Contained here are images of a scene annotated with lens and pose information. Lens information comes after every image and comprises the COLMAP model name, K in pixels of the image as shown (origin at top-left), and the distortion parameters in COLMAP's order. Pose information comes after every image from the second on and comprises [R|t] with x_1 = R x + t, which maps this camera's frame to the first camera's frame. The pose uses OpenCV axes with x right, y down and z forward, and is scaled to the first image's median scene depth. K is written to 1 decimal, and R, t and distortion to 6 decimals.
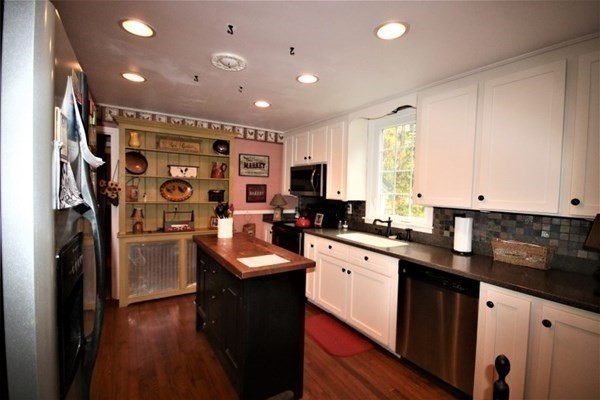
lens RADIAL K [[278.4, 0, 299.7], [0, 278.4, 200.2], [0, 0, 1]] dist [0.017900, 0.000125]
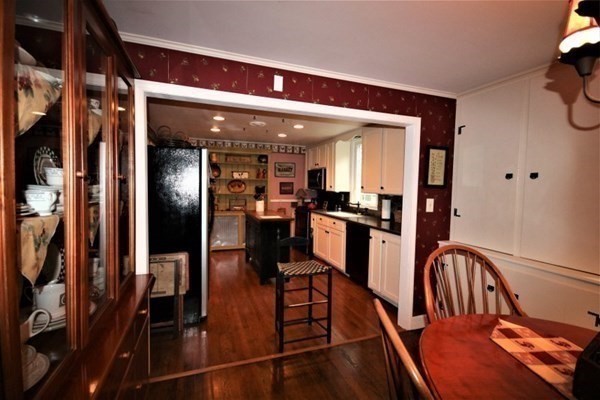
lens RADIAL K [[278.4, 0, 300.3], [0, 278.4, 198.1], [0, 0, 1]] dist [0.017900, 0.000125]
pose [[0.977192, -0.001597, -0.212350, 0.273471], [0.001878, 0.999998, 0.001122, 0.031446], [0.212348, -0.001495, 0.977193, -0.525221]]
